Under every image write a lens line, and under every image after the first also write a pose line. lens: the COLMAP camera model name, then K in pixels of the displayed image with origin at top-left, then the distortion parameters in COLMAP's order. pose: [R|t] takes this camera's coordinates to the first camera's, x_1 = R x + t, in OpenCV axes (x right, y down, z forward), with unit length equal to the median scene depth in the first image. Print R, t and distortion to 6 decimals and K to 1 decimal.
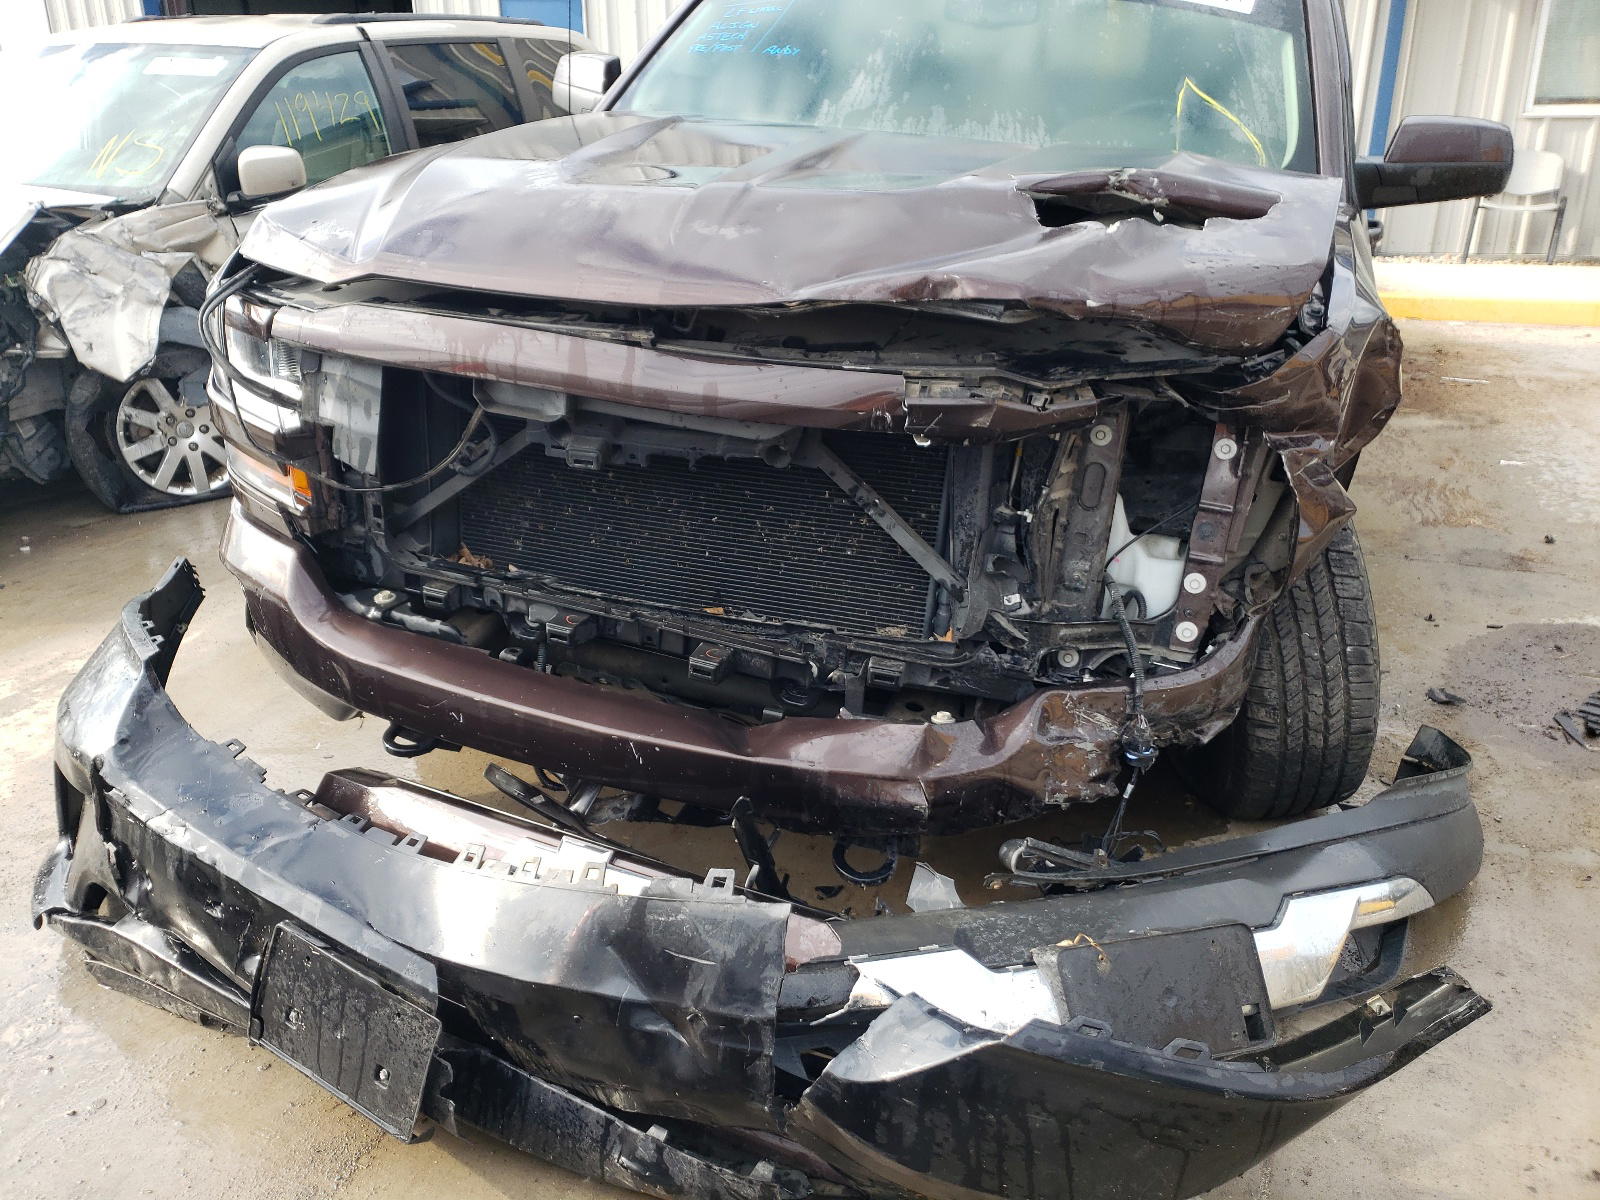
lens RADIAL K [[1190.6, 0, 805.0], [0, 1190.6, 586.8], [0, 0, 1]] dist [0.044562, -0.015336]
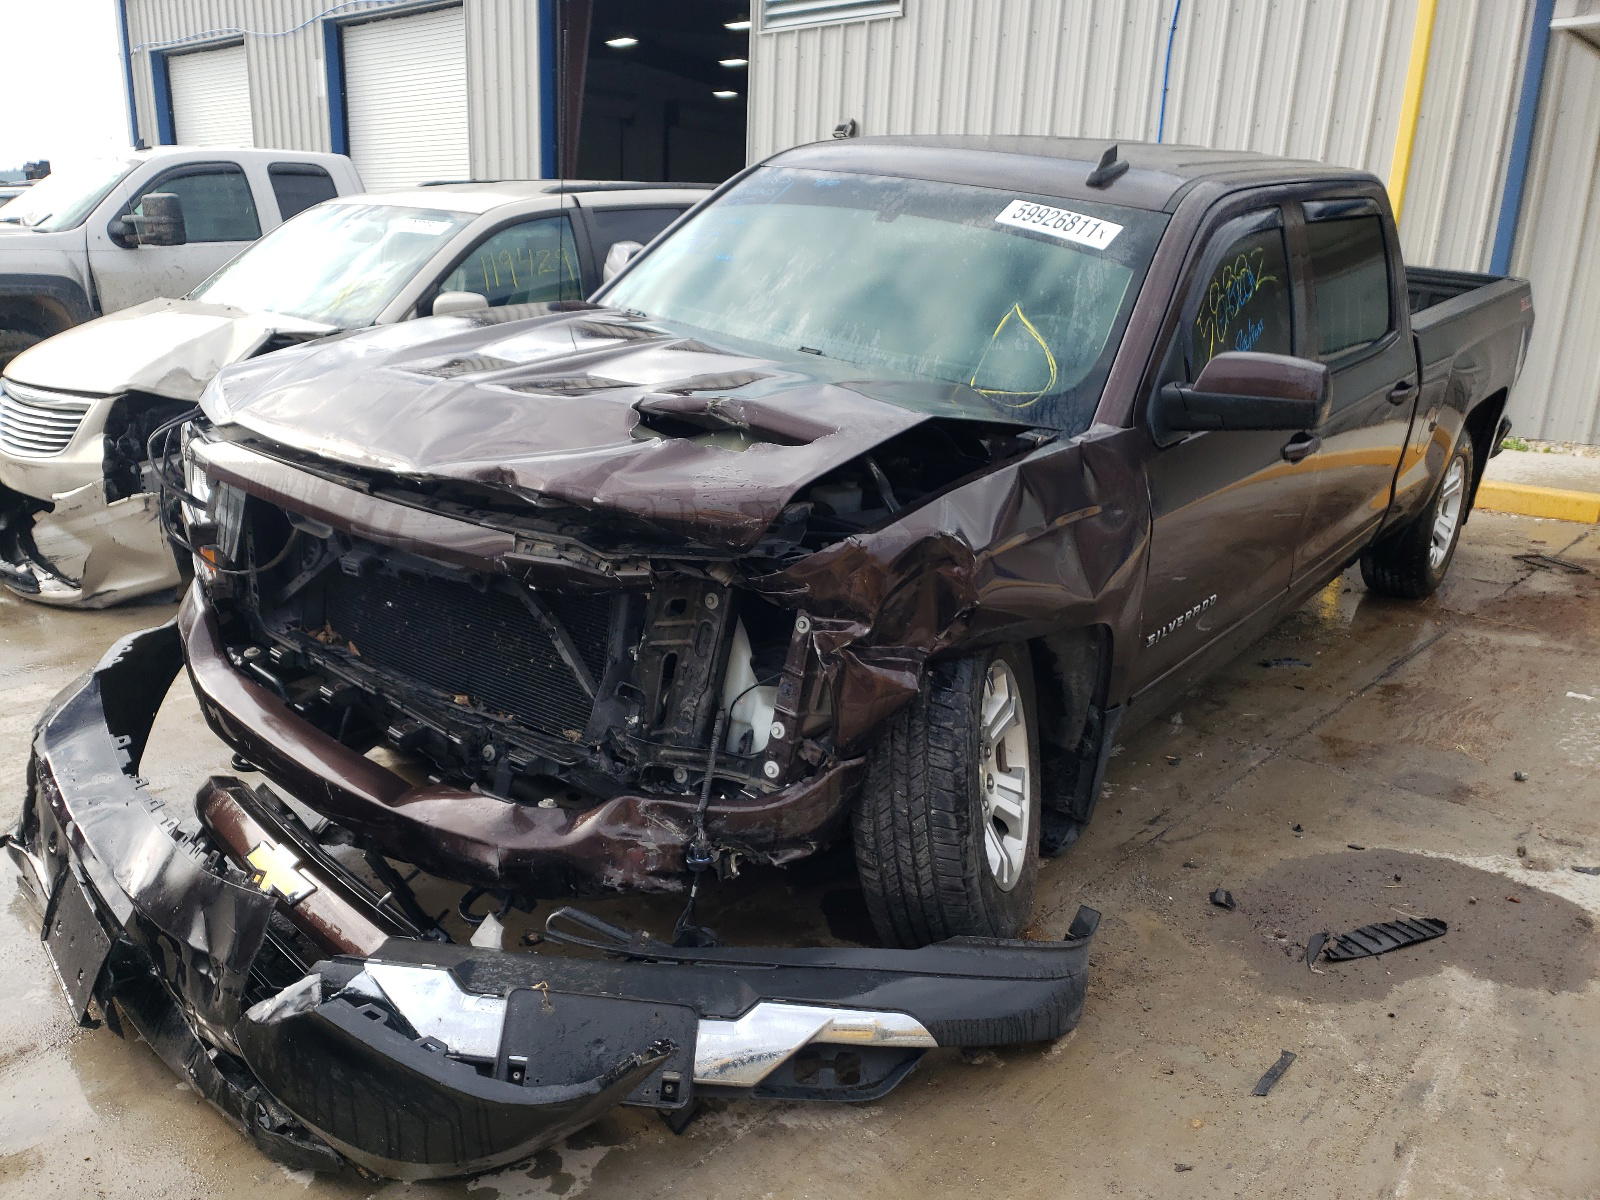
lens RADIAL K [[1190.6, 0, 786.3], [0, 1190.6, 600.8], [0, 0, 1]] dist [0.044562, -0.015336]
pose [[0.954850, 0.128276, -0.267967, 0.650161], [-0.151154, 0.986272, -0.066482, -0.054492], [0.255761, 0.103985, 0.961131, -0.174253]]
